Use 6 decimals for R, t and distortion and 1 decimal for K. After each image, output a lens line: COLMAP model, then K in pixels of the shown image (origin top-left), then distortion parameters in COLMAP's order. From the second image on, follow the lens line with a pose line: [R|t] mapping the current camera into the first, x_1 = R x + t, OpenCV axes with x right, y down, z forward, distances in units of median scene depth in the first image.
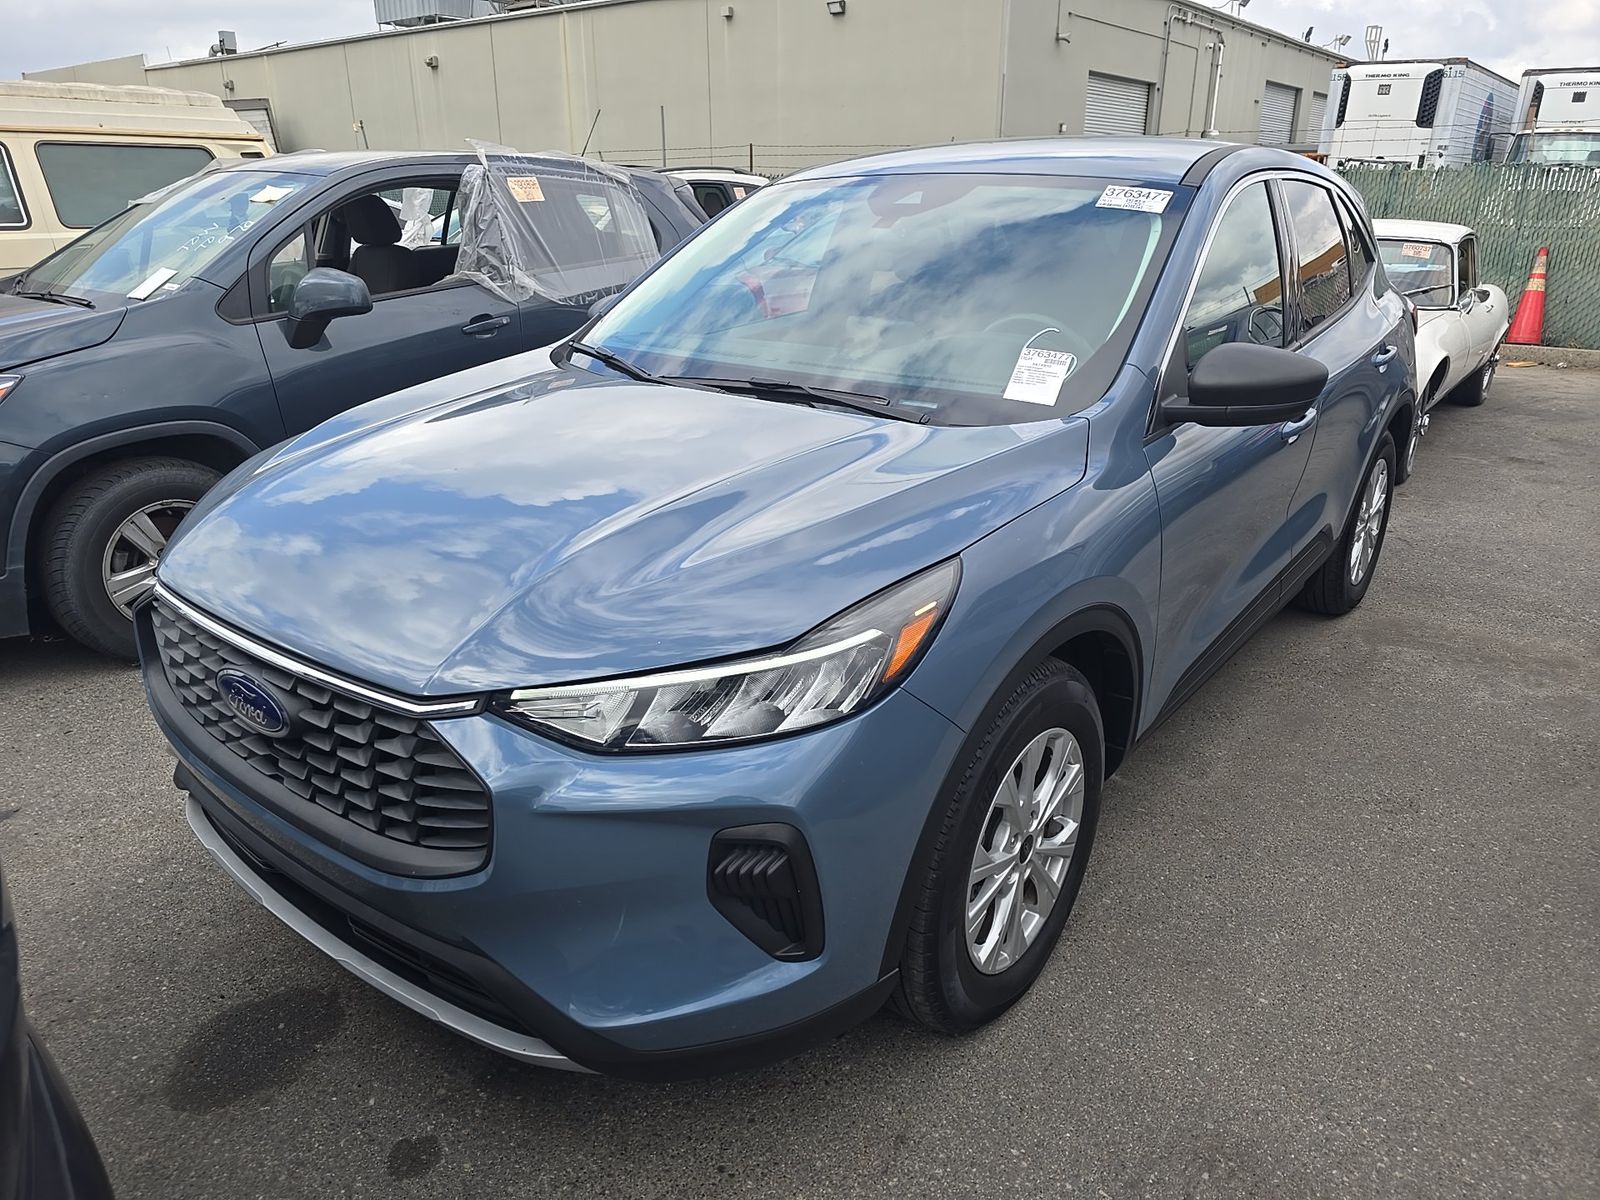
lens RADIAL K [[1090.2, 0, 799.5], [0, 1090.2, 590.6], [0, 0, 1]] dist [0.017537, -0.011535]
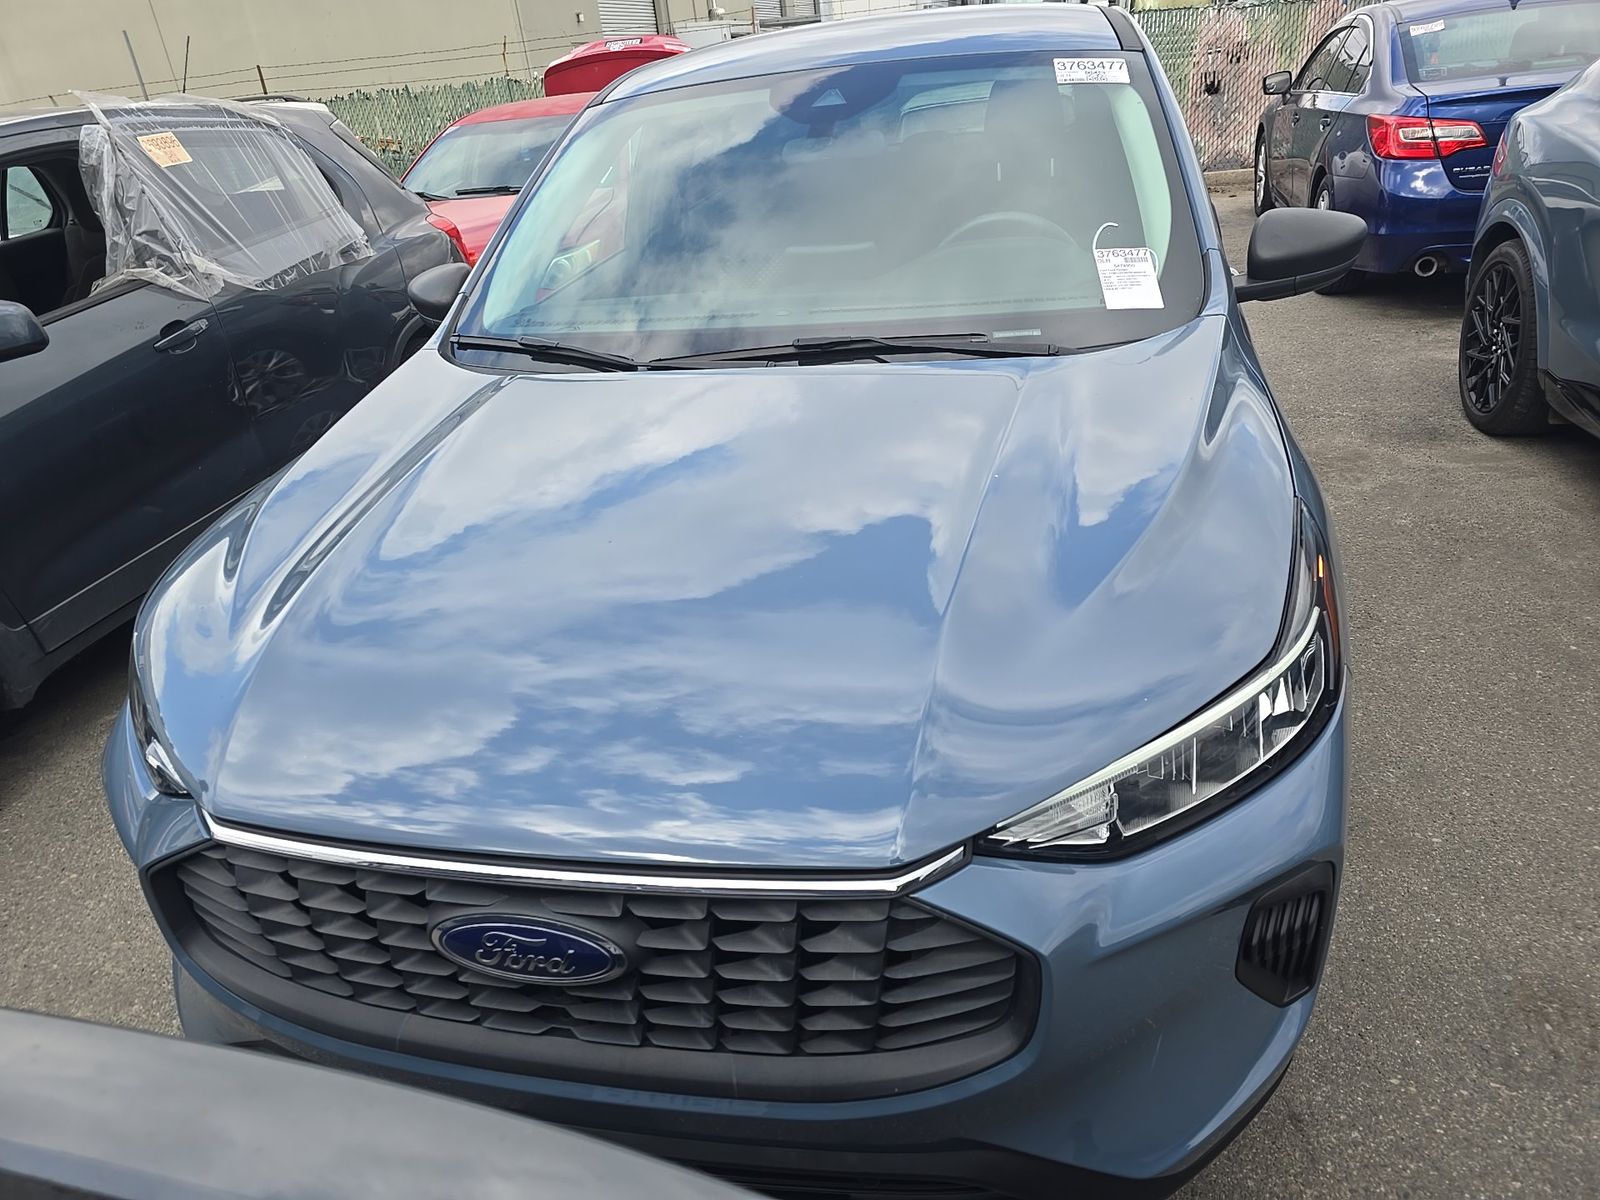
lens RADIAL K [[1090.2, 0, 797.1], [0, 1090.2, 591.7], [0, 0, 1]] dist [0.017537, -0.011535]
pose [[0.905524, -0.265300, 0.331122, -0.196015], [0.237014, 0.963577, 0.123866, -0.060436], [-0.351923, -0.033683, 0.935423, 0.117048]]
